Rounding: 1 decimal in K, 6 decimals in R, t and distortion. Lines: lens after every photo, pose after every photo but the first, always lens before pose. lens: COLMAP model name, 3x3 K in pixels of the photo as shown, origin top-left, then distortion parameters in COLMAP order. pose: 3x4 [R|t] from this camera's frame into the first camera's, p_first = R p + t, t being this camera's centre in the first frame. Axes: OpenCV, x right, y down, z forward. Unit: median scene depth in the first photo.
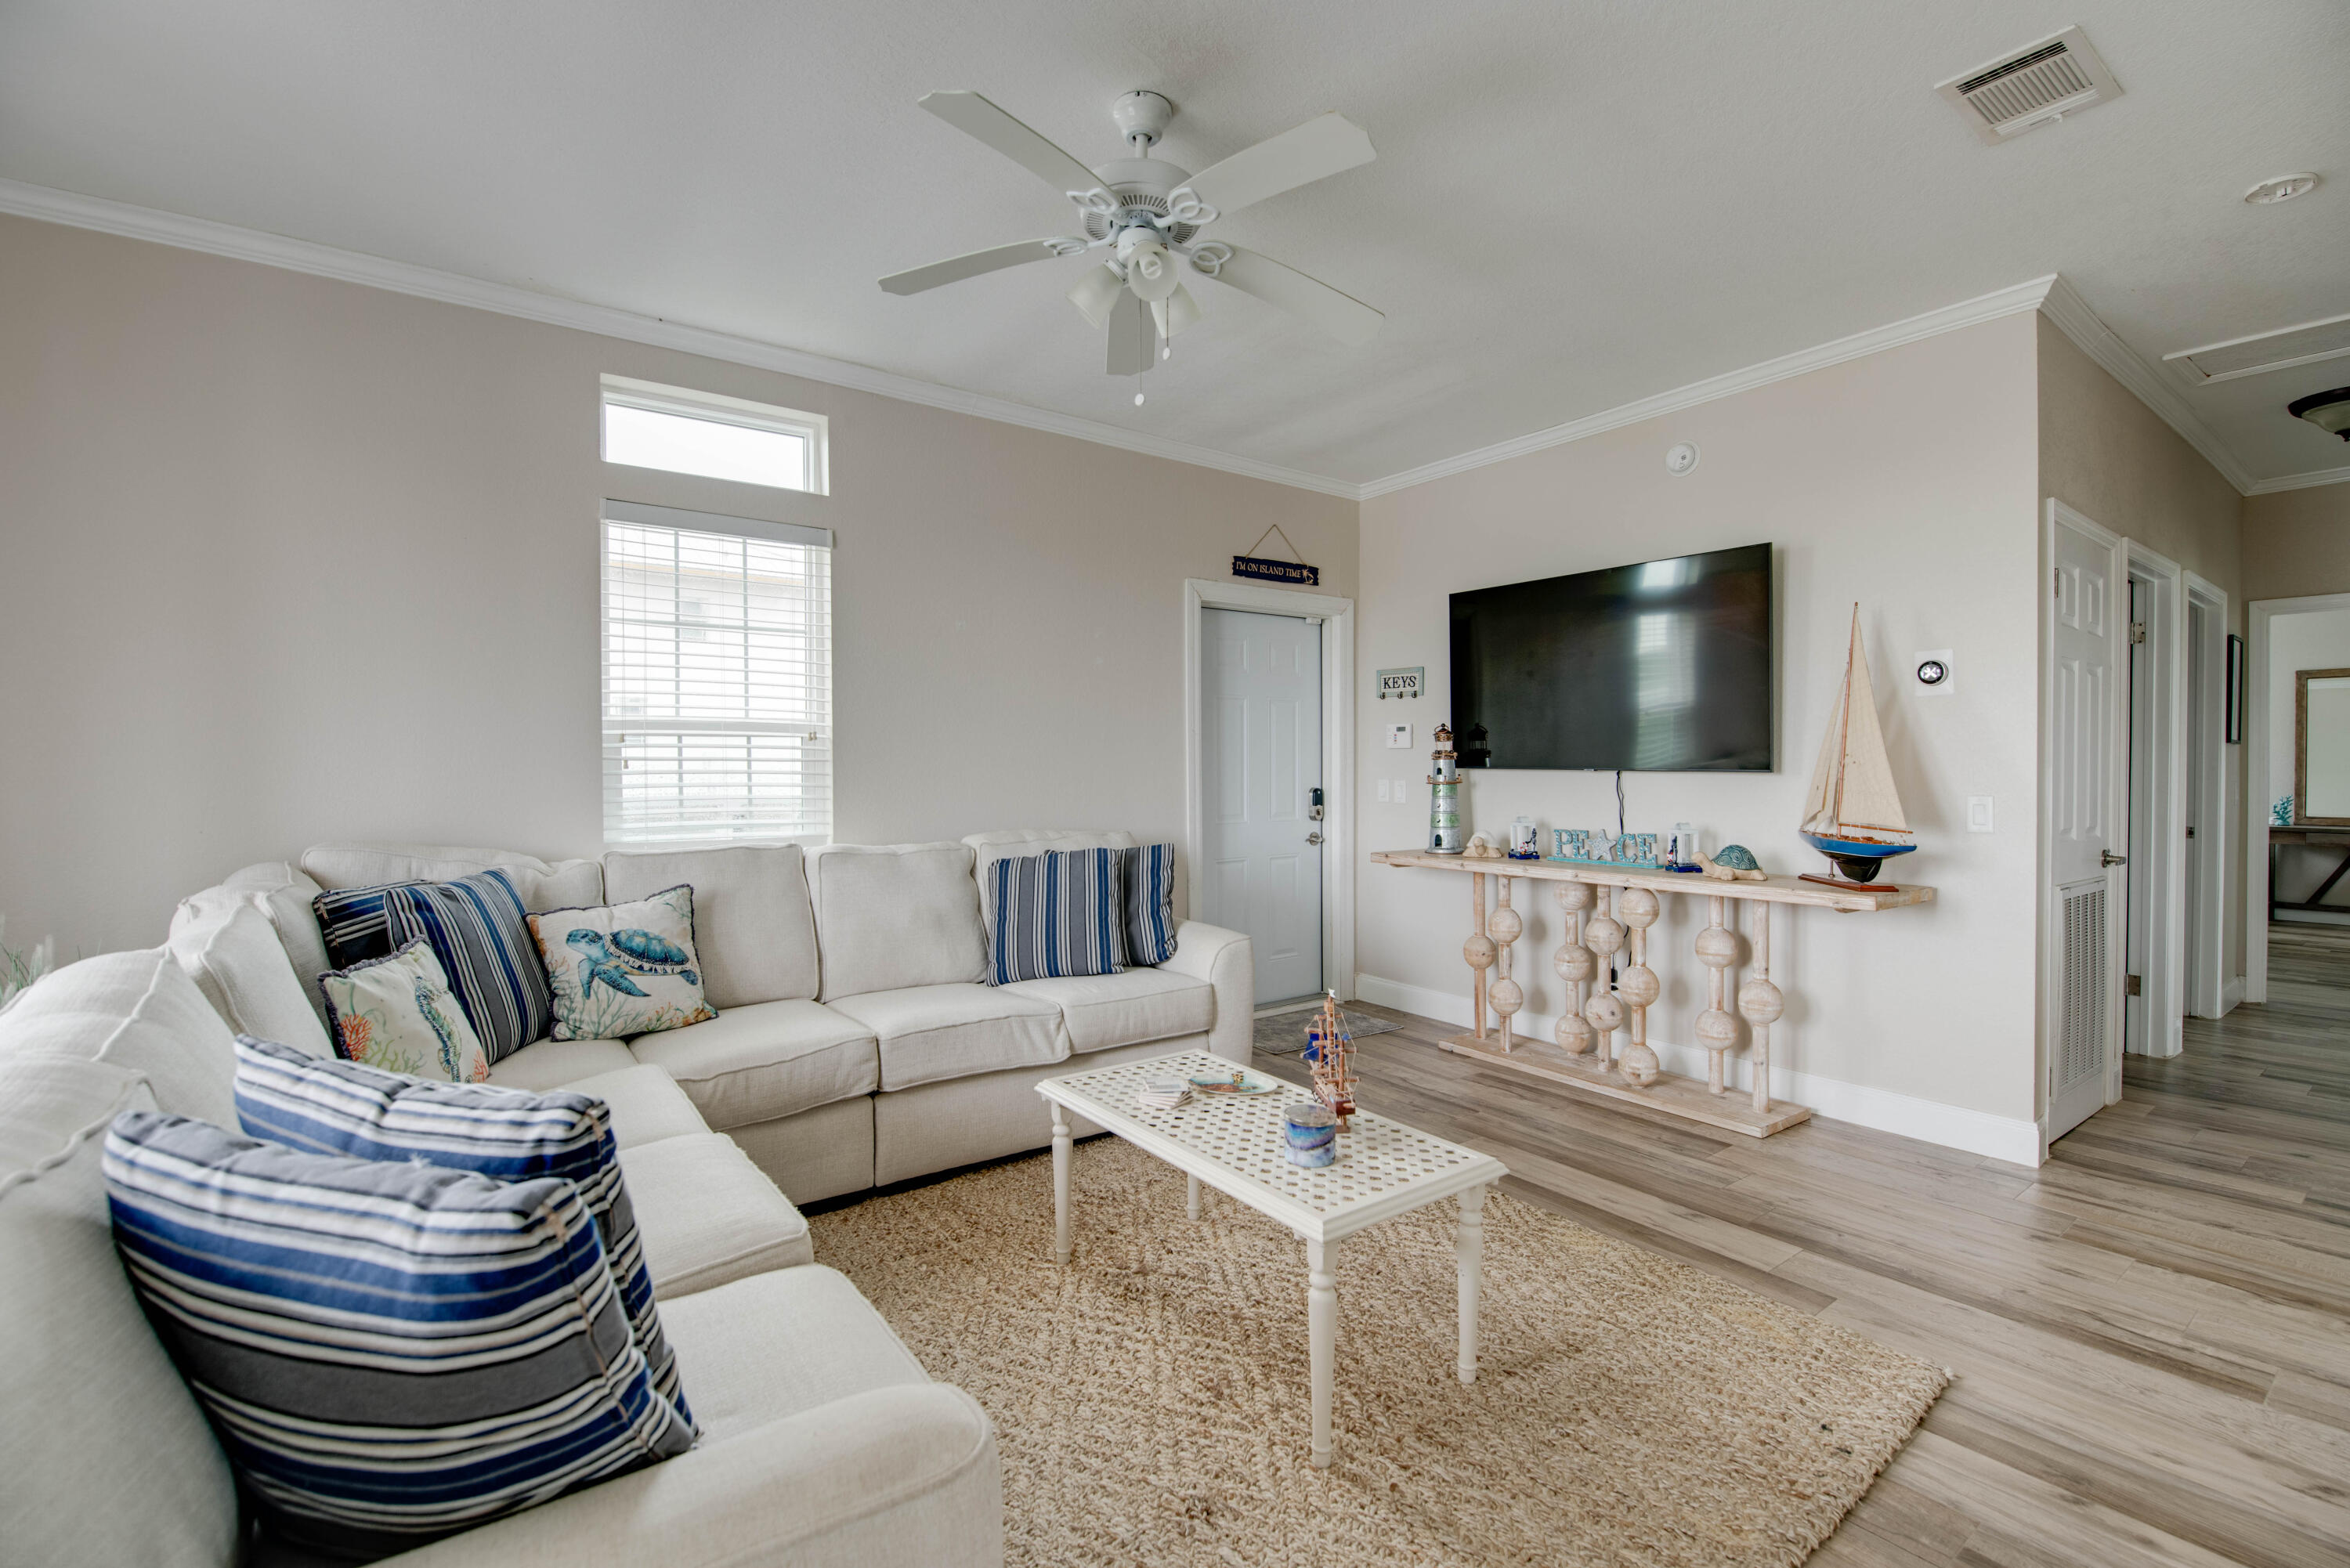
lens RADIAL K [[1049.1, 0, 1179.8], [0, 1049.1, 779.0], [0, 0, 1]] dist [0.010450, -0.016287]
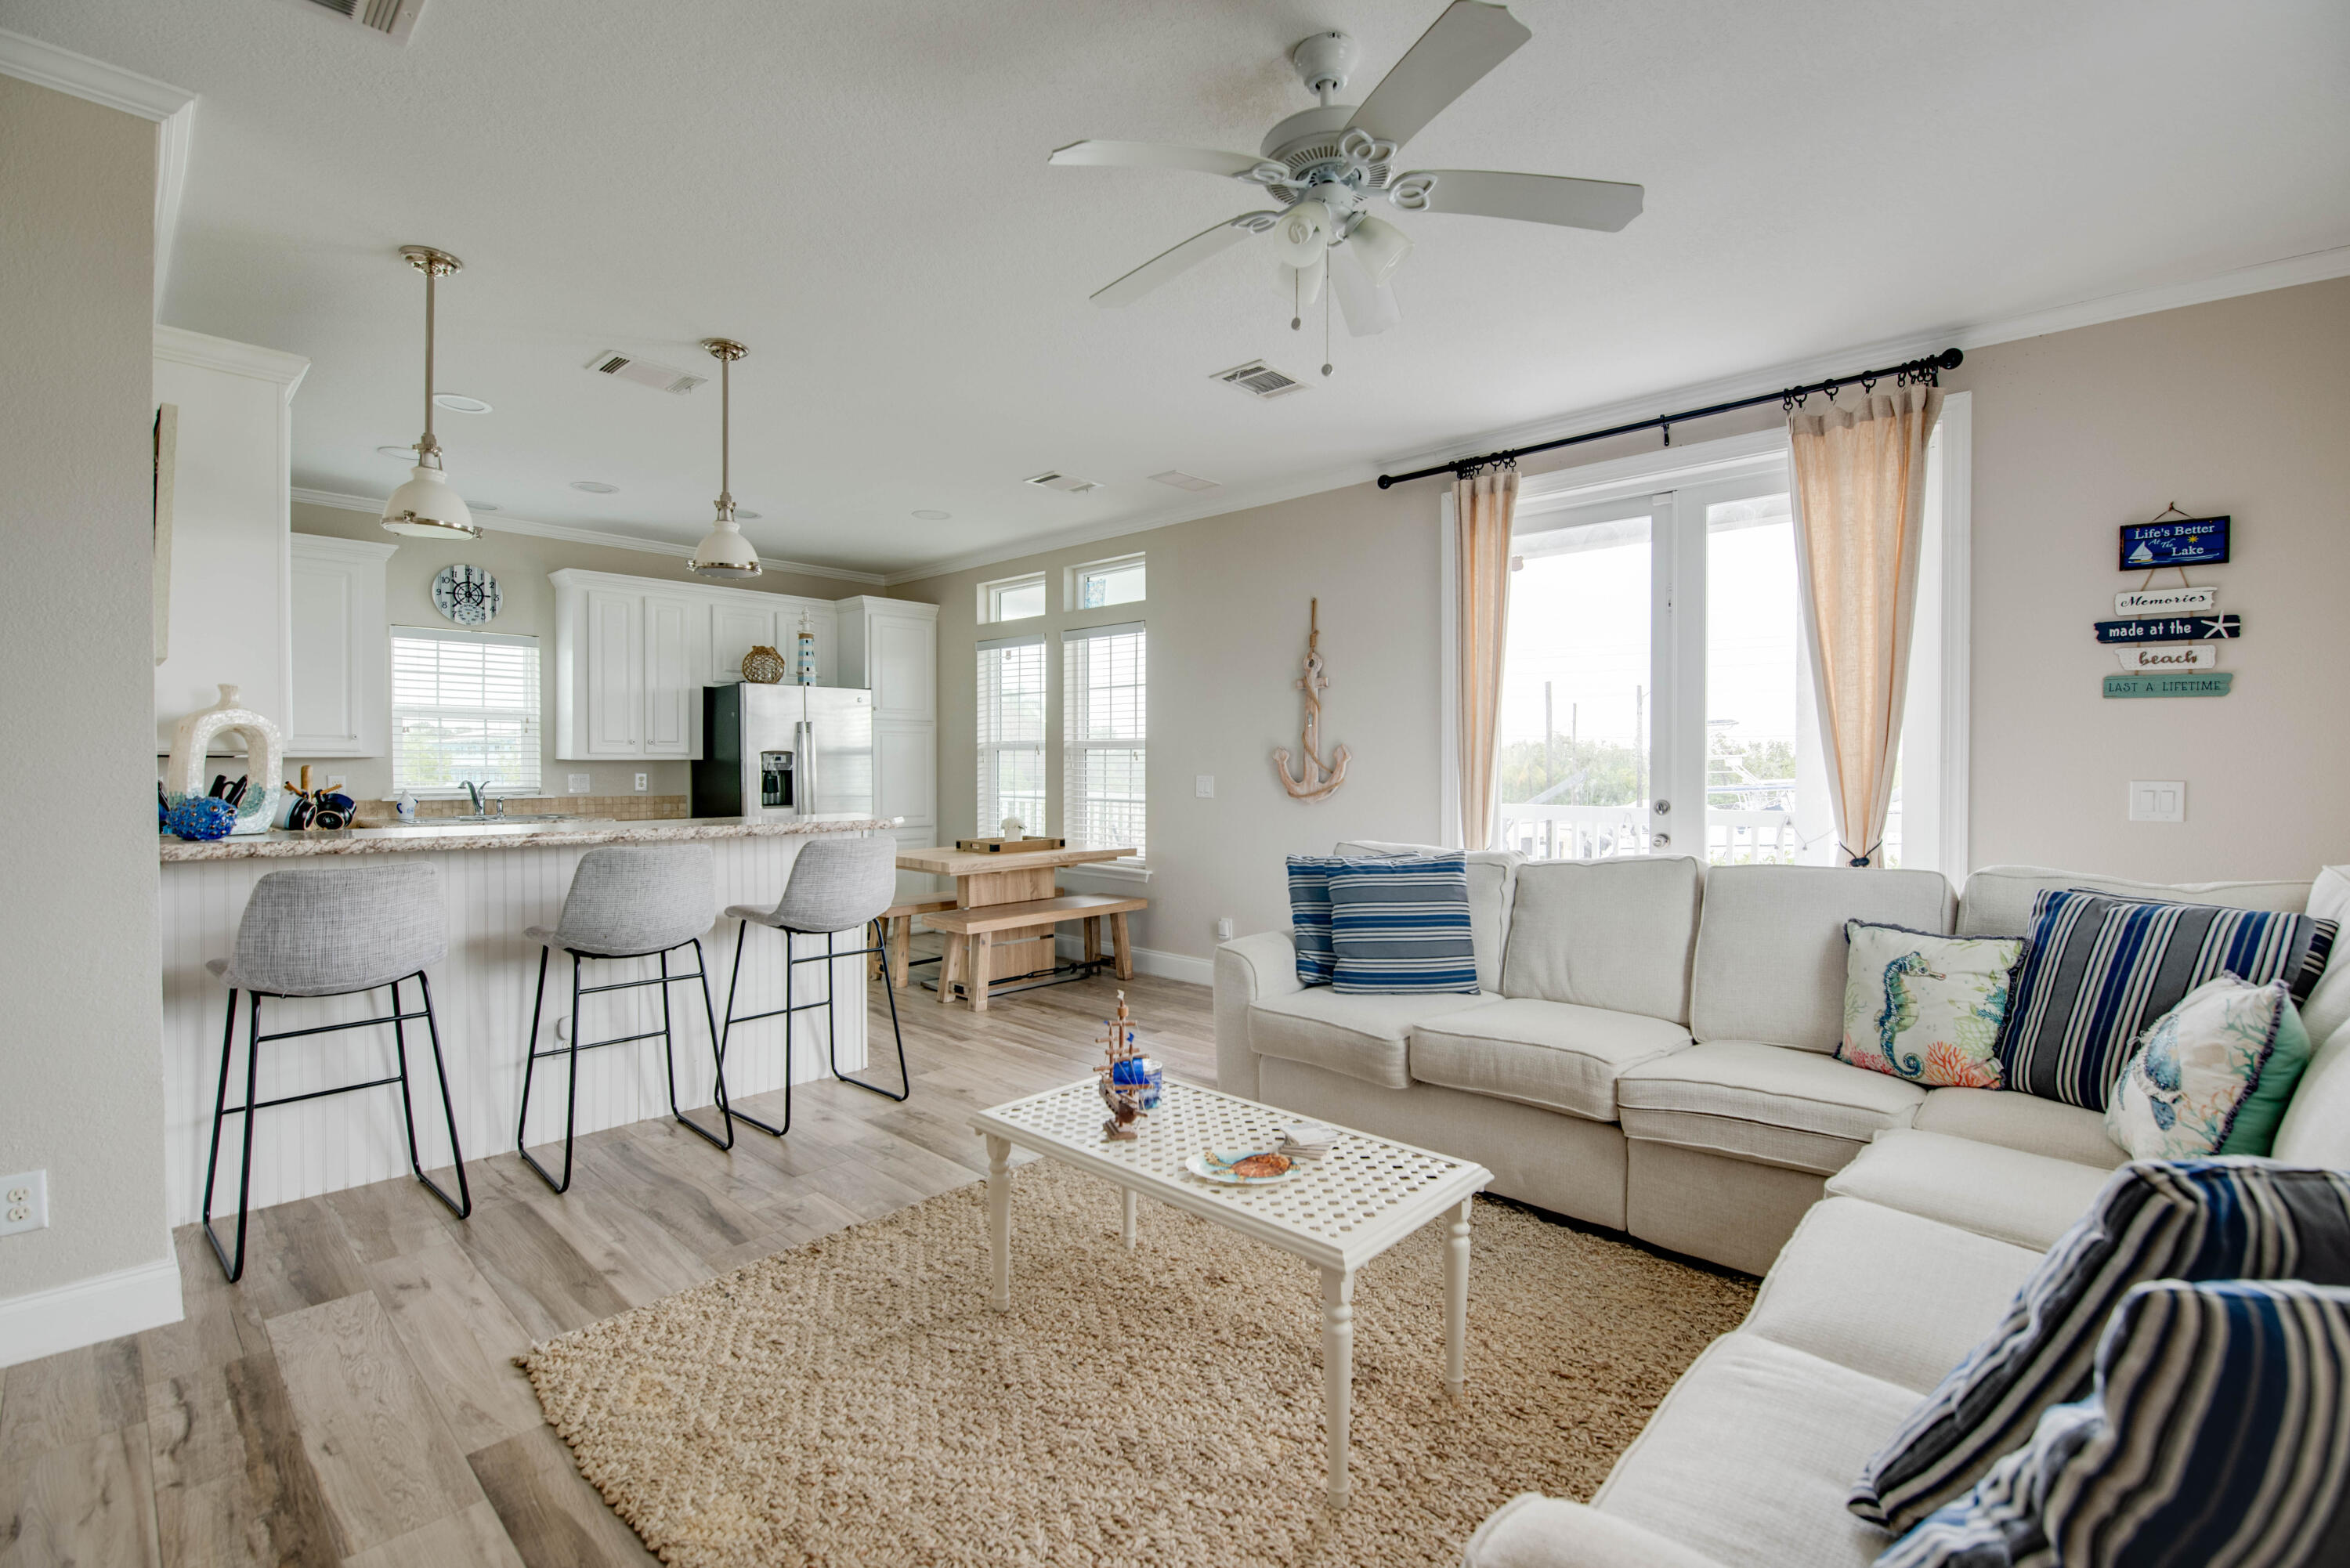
lens RADIAL K [[1049.1, 0, 1179.8], [0, 1049.1, 779.0], [0, 0, 1]] dist [0.010450, -0.016287]
pose [[-0.982537, -0.000575, -0.186067, 0.167108], [-0.005249, 0.999683, 0.024628, -0.014578], [0.185993, 0.025175, -0.982228, 1.201560]]
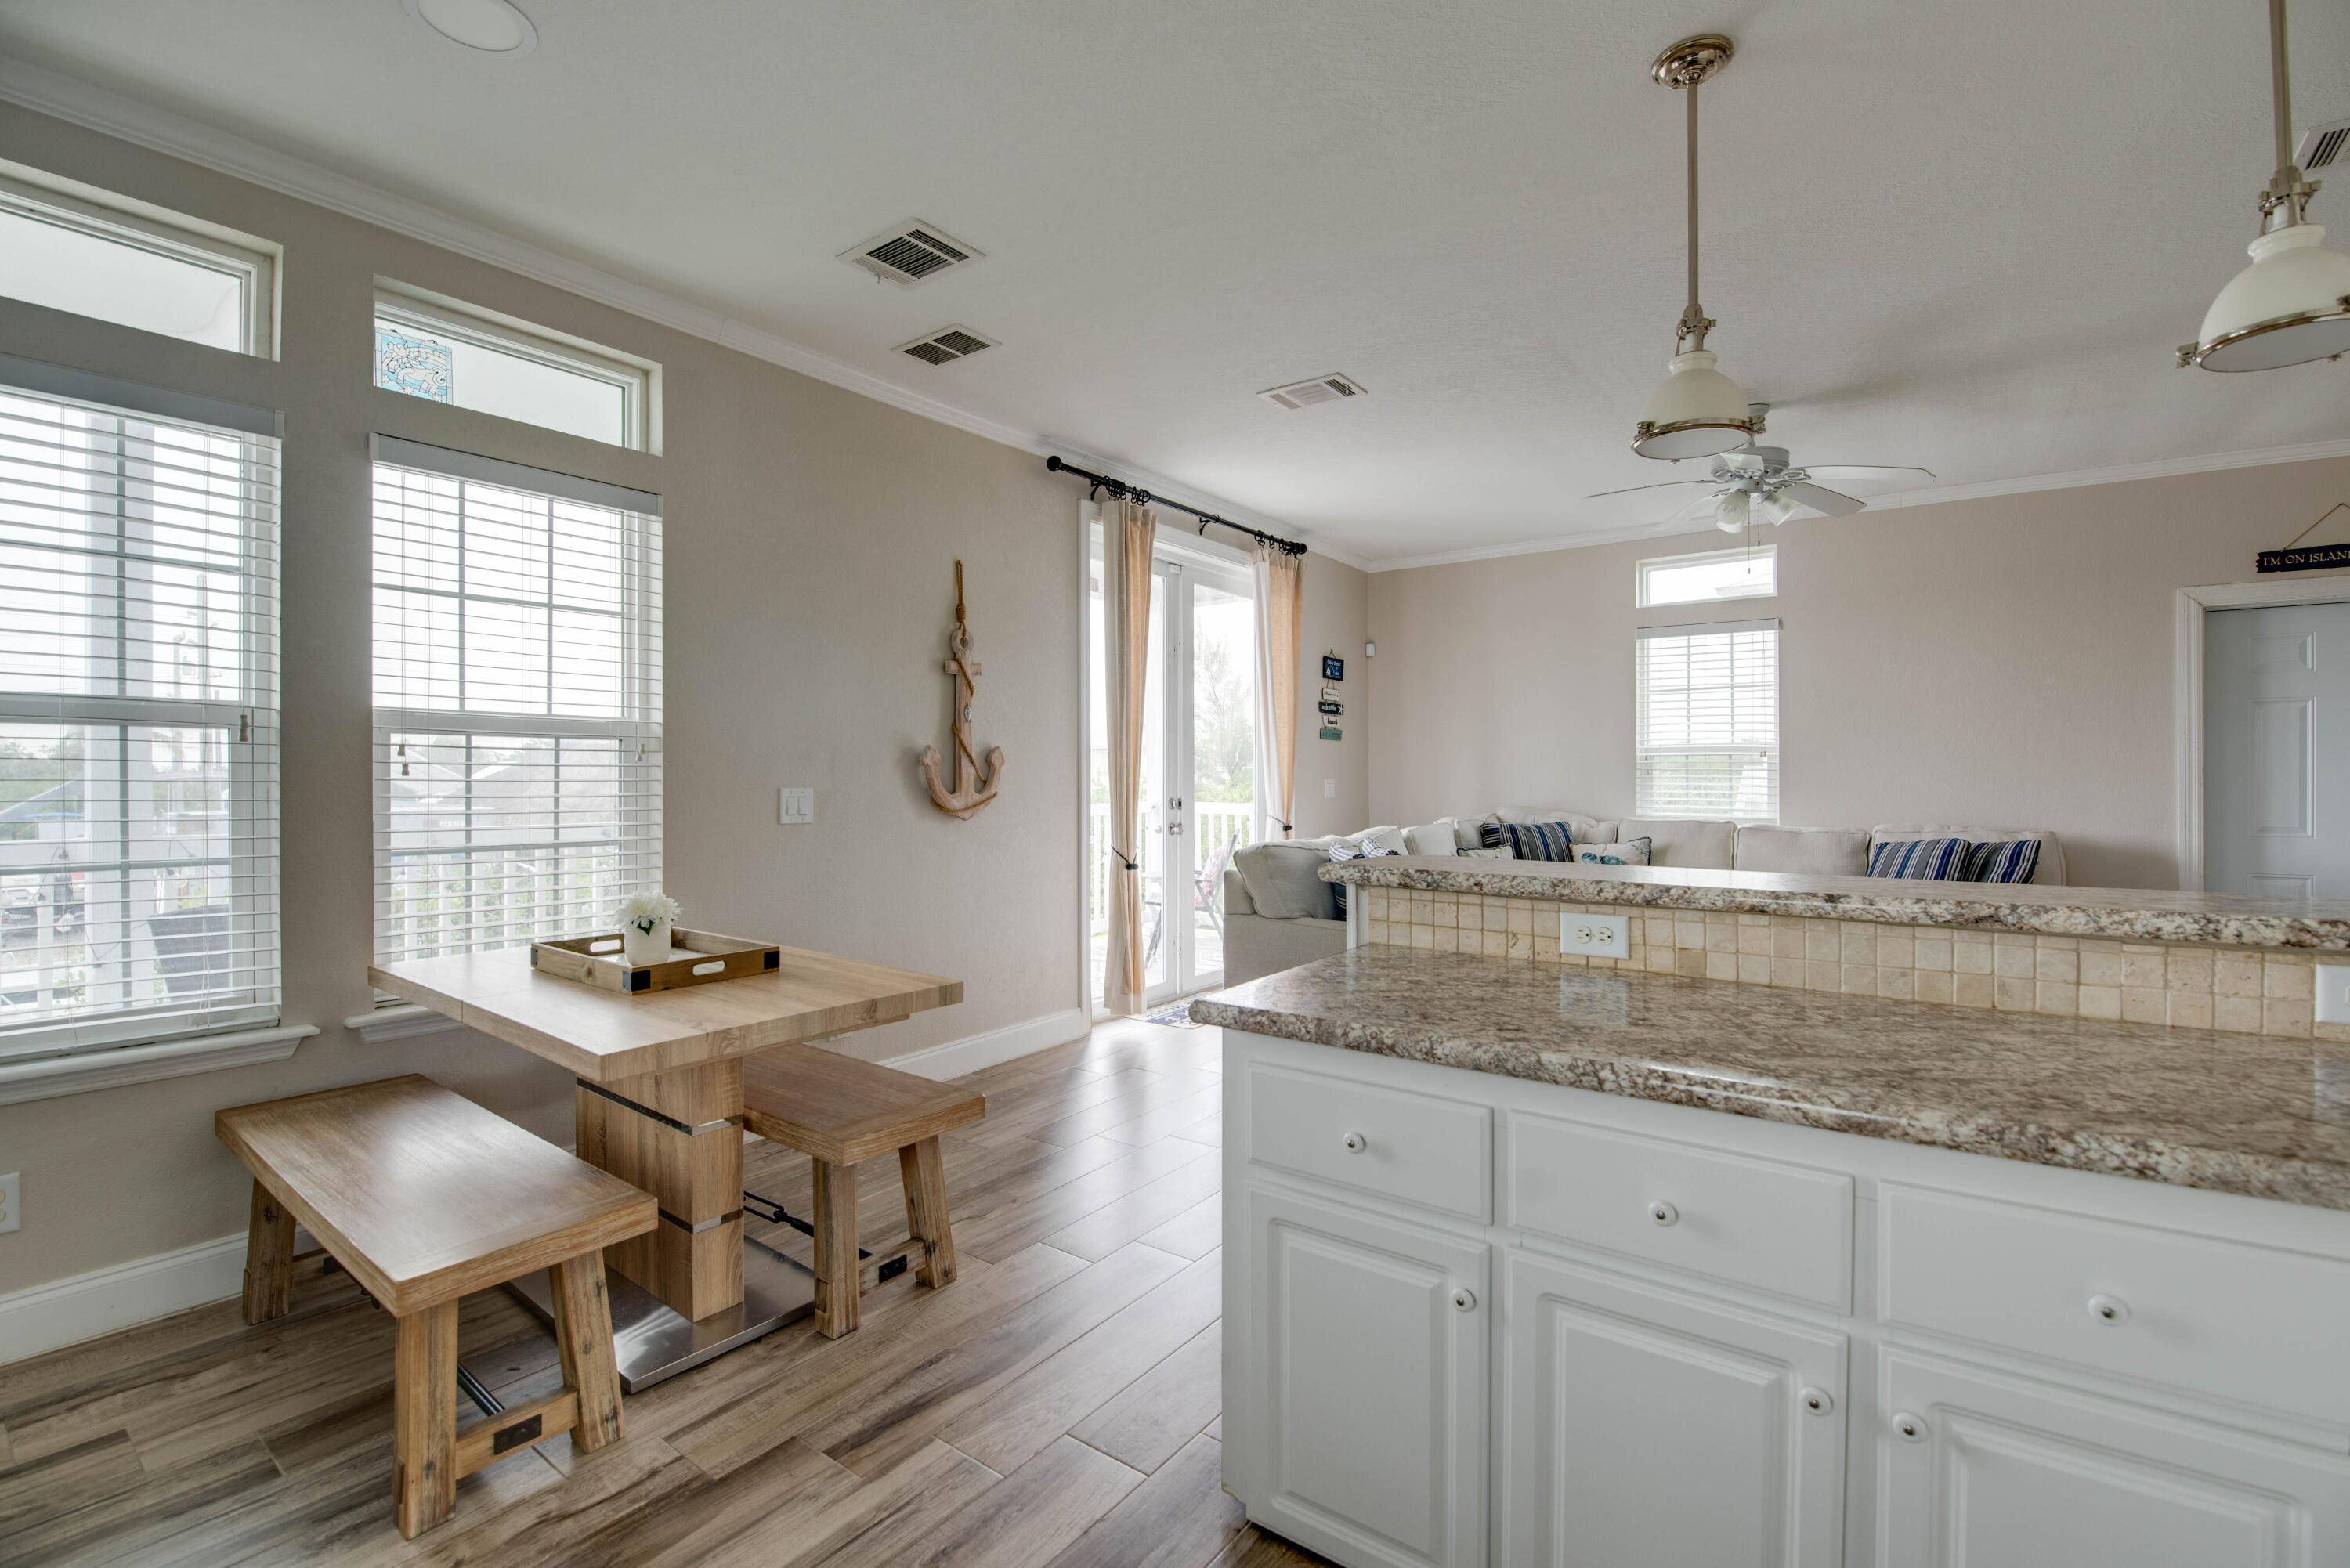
lens RADIAL K [[1033.5, 0, 1175.9], [0, 1033.5, 778.2], [0, 0, 1]] dist [0.002167, -0.011495]
pose [[0.301014, 0.003342, -0.953614, 0.858948], [-0.011941, 0.999929, -0.000265, 0.006170], [0.953545, 0.011467, 0.301033, -0.292396]]
